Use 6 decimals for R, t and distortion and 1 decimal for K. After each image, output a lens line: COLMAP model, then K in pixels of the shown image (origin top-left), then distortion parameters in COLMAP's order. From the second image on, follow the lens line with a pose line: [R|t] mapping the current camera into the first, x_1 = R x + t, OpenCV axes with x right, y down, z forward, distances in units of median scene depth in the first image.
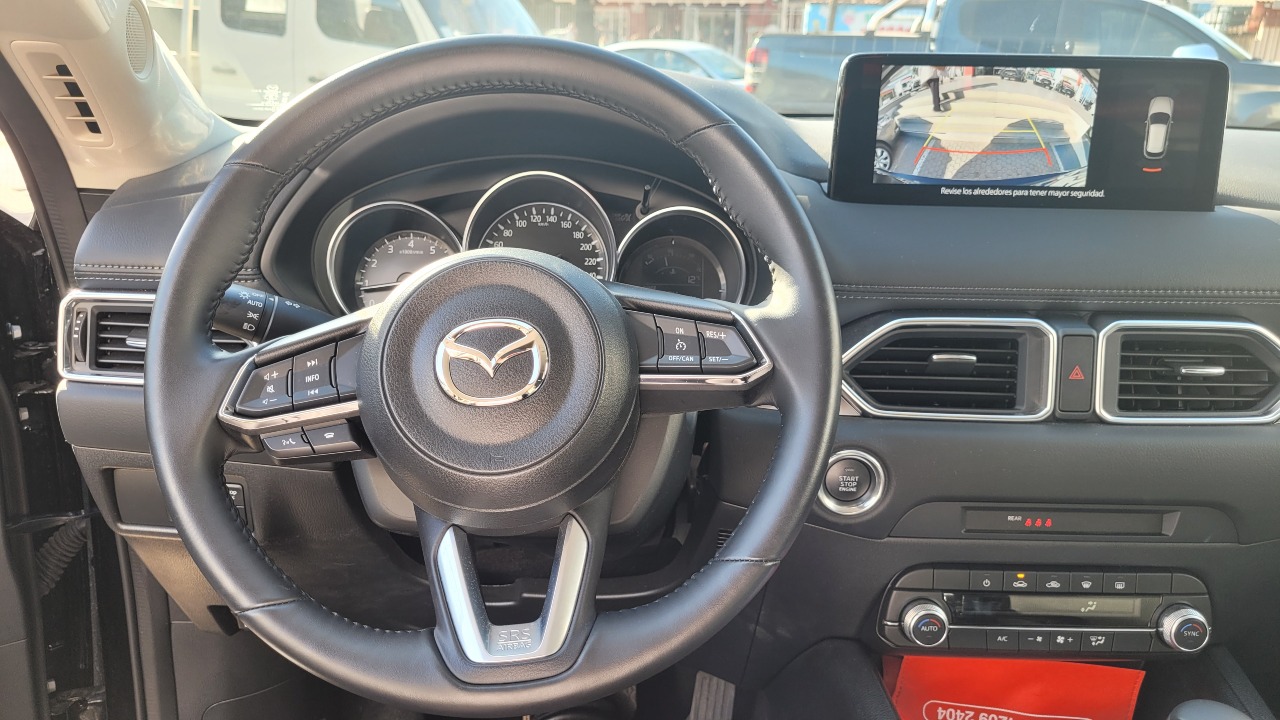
lens RADIAL K [[1009.6, 0, 640.0], [0, 1009.6, 360.0], [0, 0, 1]] dist [0.006797, -0.012091]
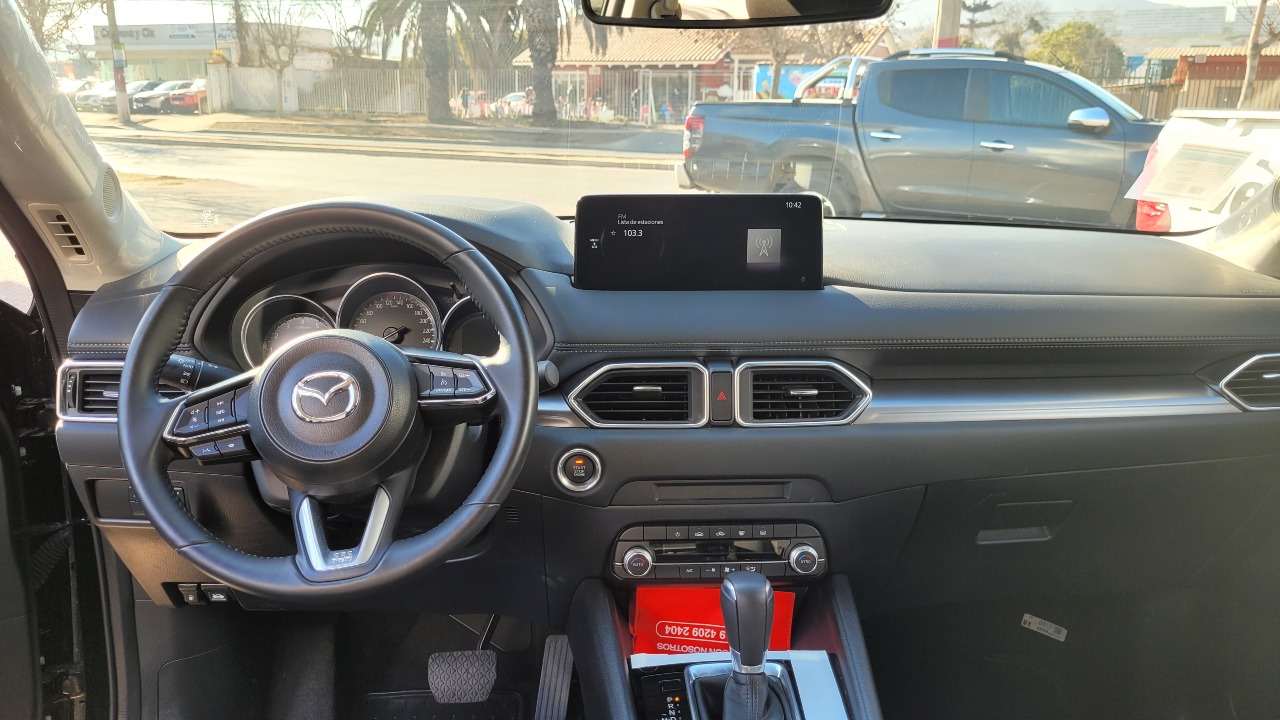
lens RADIAL K [[965.3, 0, 640.6], [0, 965.3, 367.7], [0, 0, 1]] dist [0.001684, 0.002984]
pose [[0.998346, -0.027383, 0.050549, 0.220392], [0.029597, 0.998612, -0.043578, 0.029874], [-0.049285, 0.045002, 0.997770, -0.479864]]
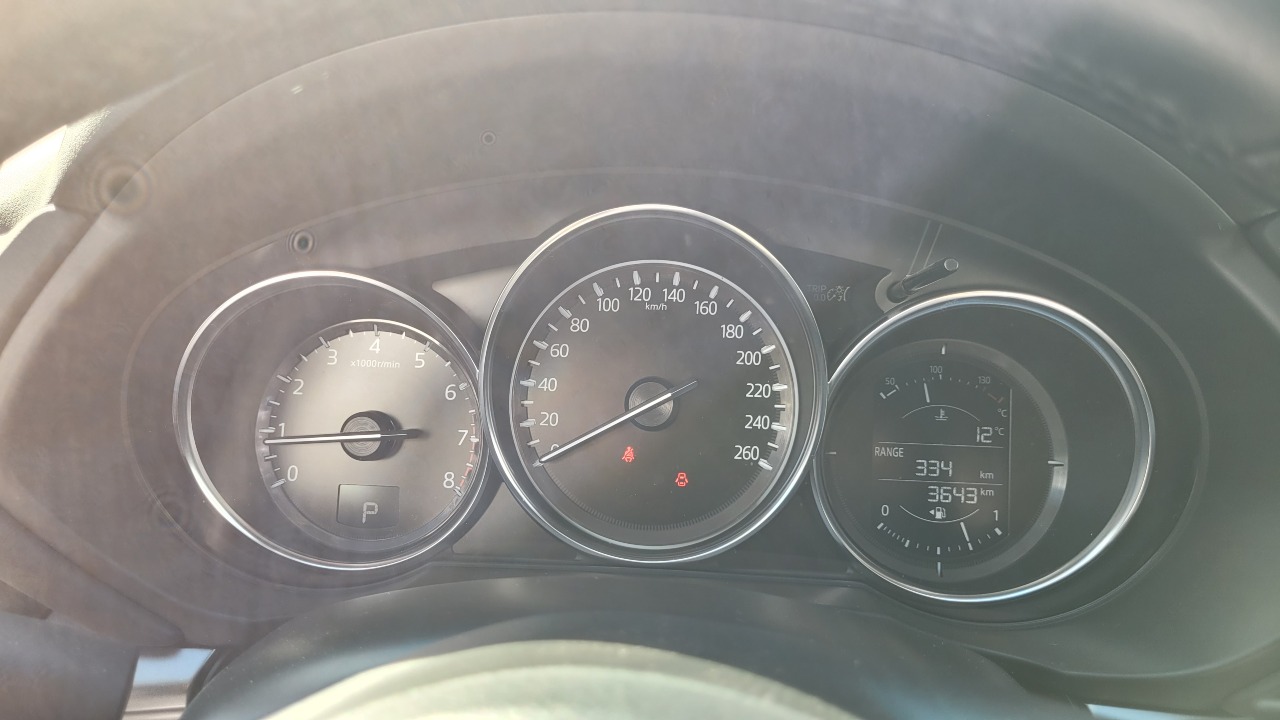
lens RADIAL K [[1009.6, 0, 640.0], [0, 1009.6, 360.0], [0, 0, 1]] dist [0.006797, -0.012091]
pose [[0.998398, 0.011568, -0.055384, -0.091004], [-0.008117, 0.998034, 0.062142, -0.163377], [0.055994, -0.061593, 0.996530, 0.633393]]
